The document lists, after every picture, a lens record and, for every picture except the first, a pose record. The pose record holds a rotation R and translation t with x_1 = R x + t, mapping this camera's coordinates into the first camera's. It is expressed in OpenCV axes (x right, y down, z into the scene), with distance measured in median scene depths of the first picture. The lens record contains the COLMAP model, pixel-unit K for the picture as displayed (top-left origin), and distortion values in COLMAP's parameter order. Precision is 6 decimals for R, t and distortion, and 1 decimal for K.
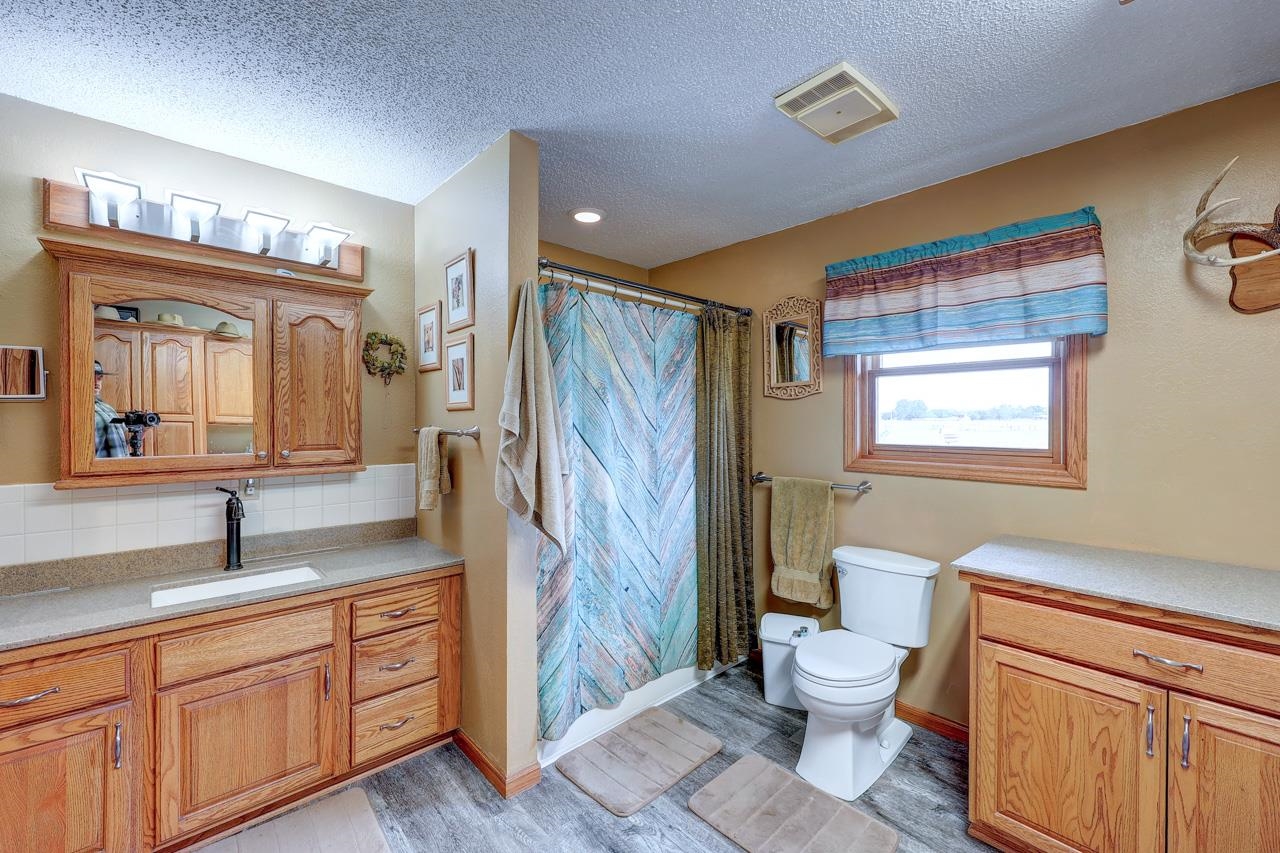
lens RADIAL K [[525.1, 0, 644.0], [0, 525.1, 425.3], [0, 0, 1]] dist [0.001597, -0.000547]
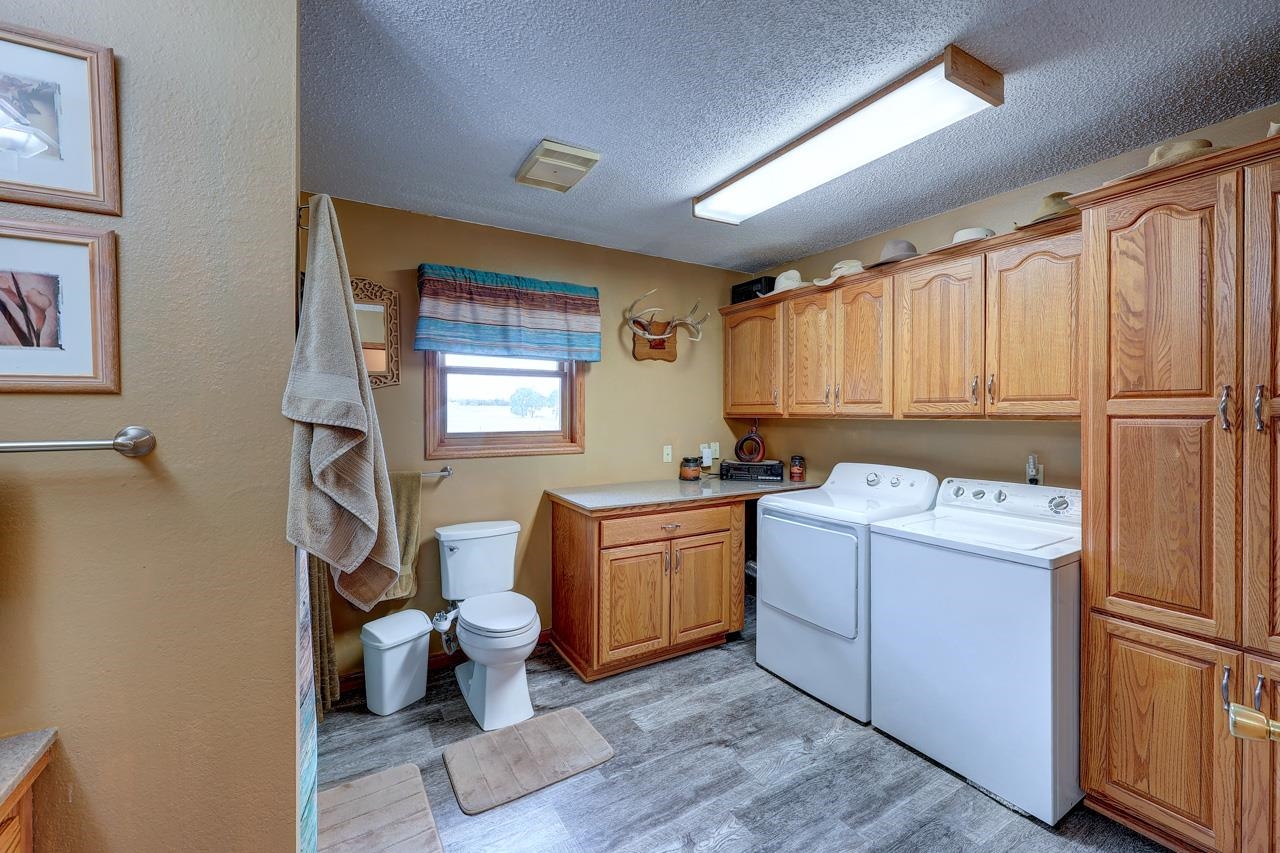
lens RADIAL K [[525.1, 0, 640.9], [0, 525.1, 418.9], [0, 0, 1]] dist [0.001597, -0.000547]
pose [[0.205027, -0.016397, 0.978619, -0.688418], [0.008742, 0.999850, 0.014921, -0.009377], [-0.978717, 0.005496, 0.205140, 0.434851]]
